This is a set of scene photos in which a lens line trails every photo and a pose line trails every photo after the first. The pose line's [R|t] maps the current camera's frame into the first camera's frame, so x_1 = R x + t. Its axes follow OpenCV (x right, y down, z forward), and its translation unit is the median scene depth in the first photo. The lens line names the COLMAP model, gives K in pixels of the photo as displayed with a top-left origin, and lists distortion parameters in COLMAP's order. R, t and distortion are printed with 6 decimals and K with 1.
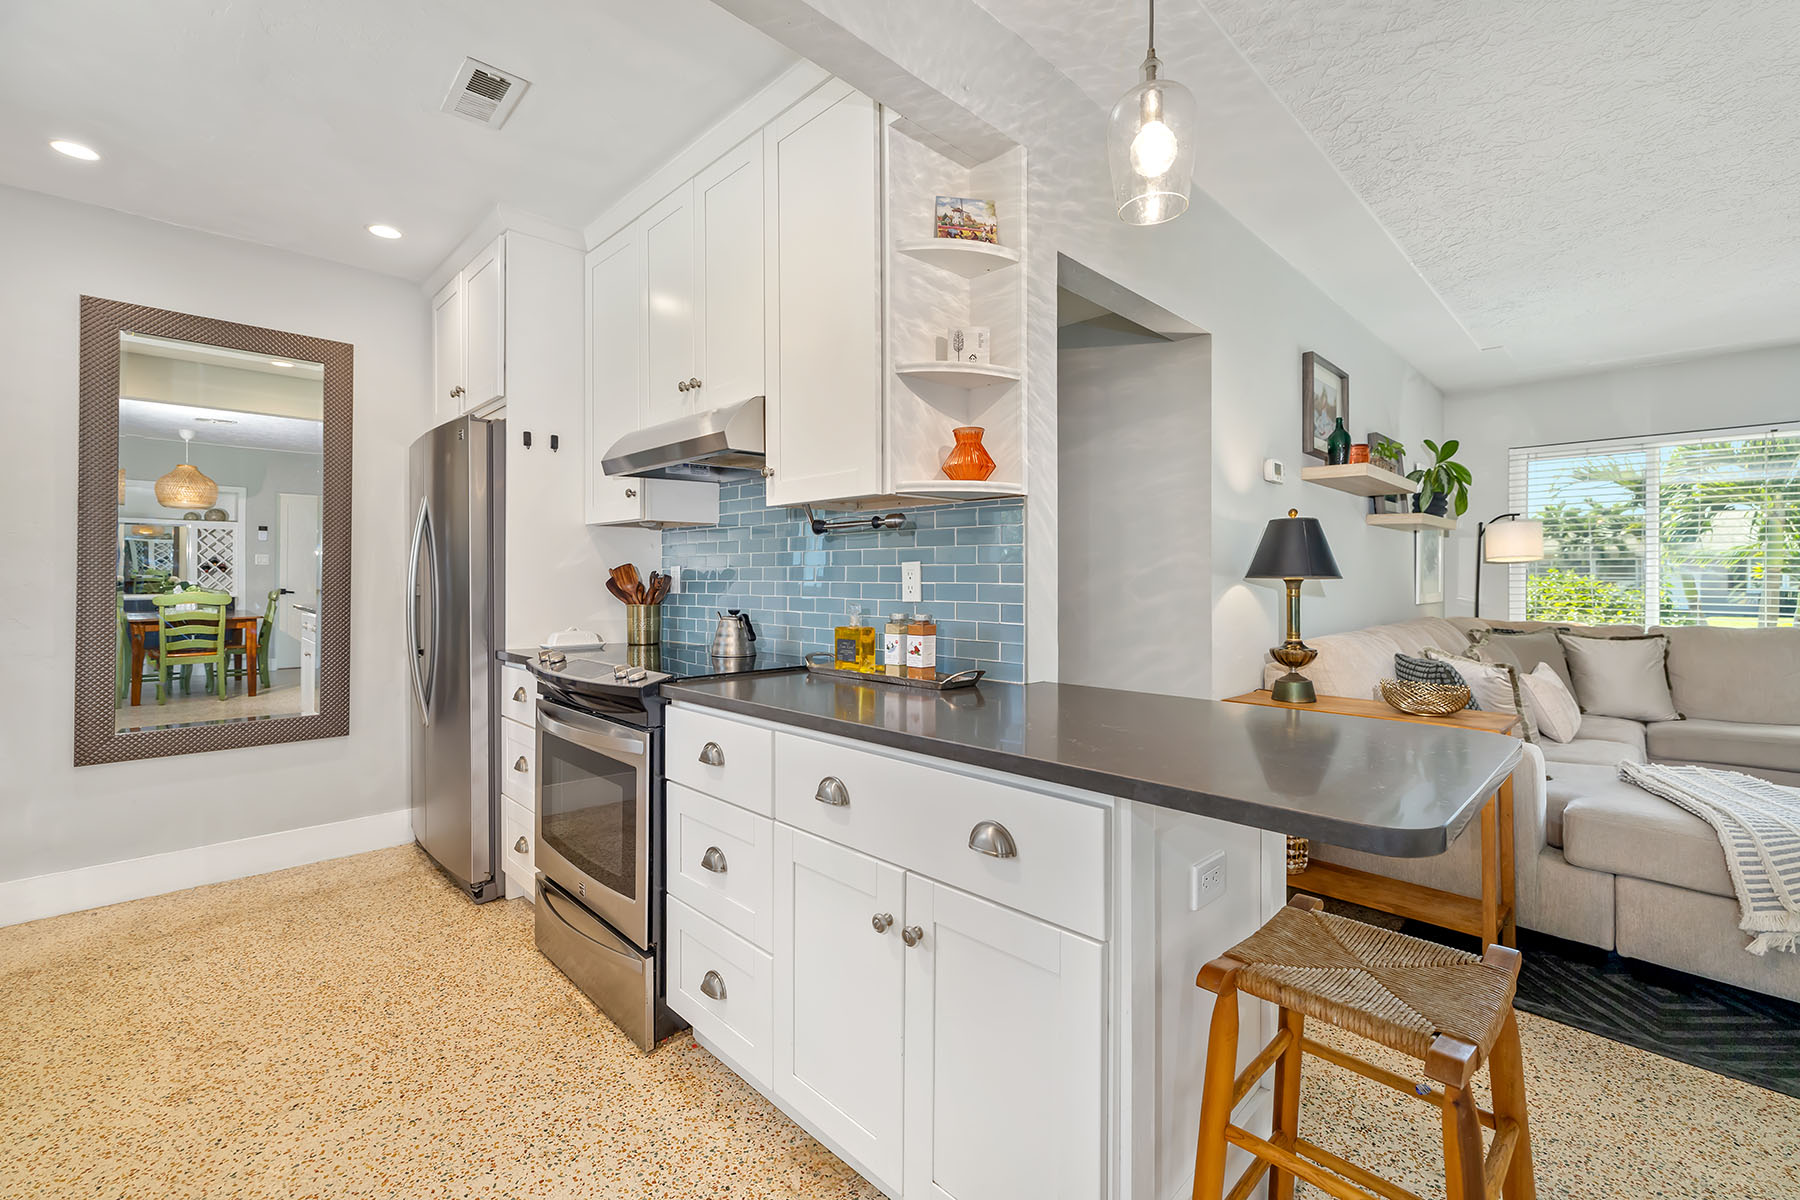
lens RADIAL K [[761.0, 0, 904.1], [0, 761.0, 579.7], [0, 0, 1]] dist [0.001595, -0.000100]
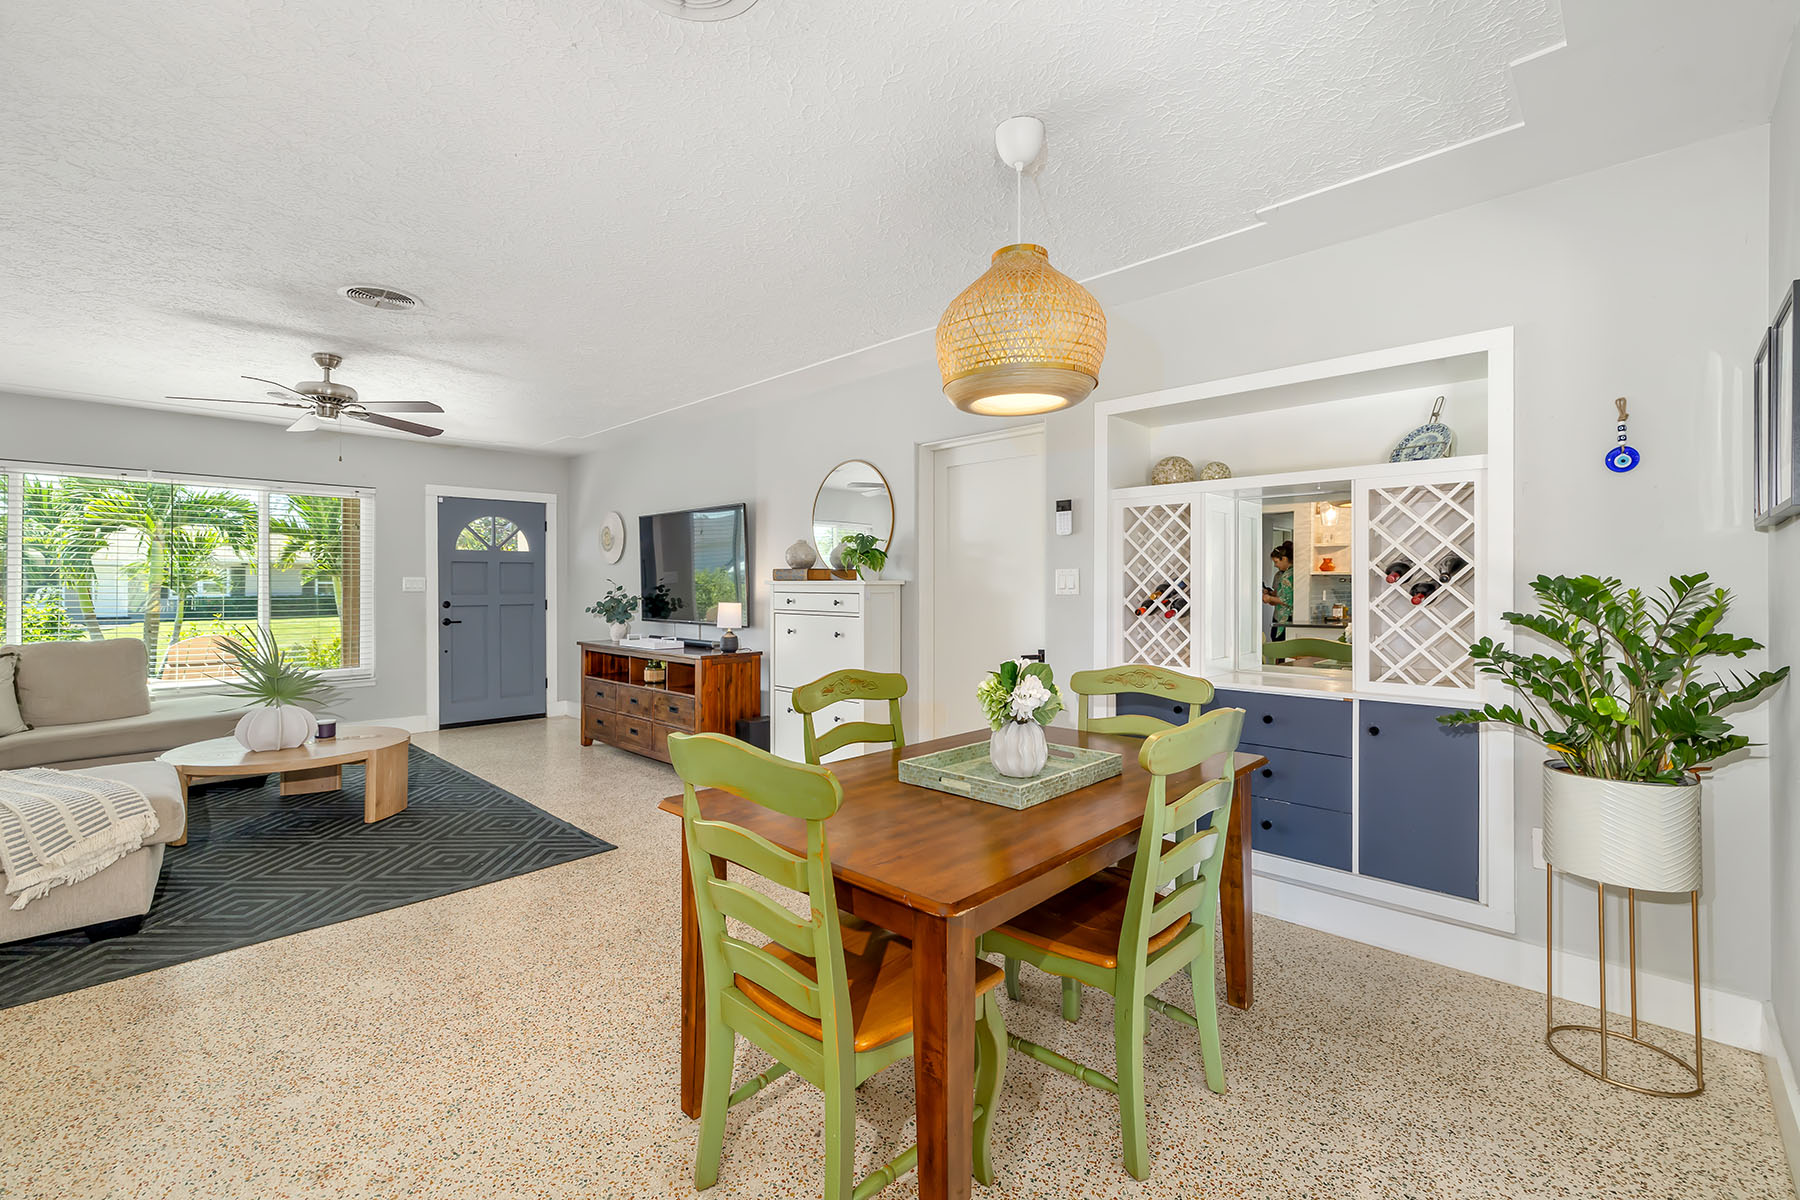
lens RADIAL K [[761.0, 0, 890.2], [0, 761.0, 590.4], [0, 0, 1]] dist [0.001595, -0.000100]
pose [[-0.007219, -0.004810, 0.999962, -0.145360], [-0.000216, 0.999988, 0.004808, -0.039840], [-0.999974, -0.000181, -0.007220, -0.419469]]
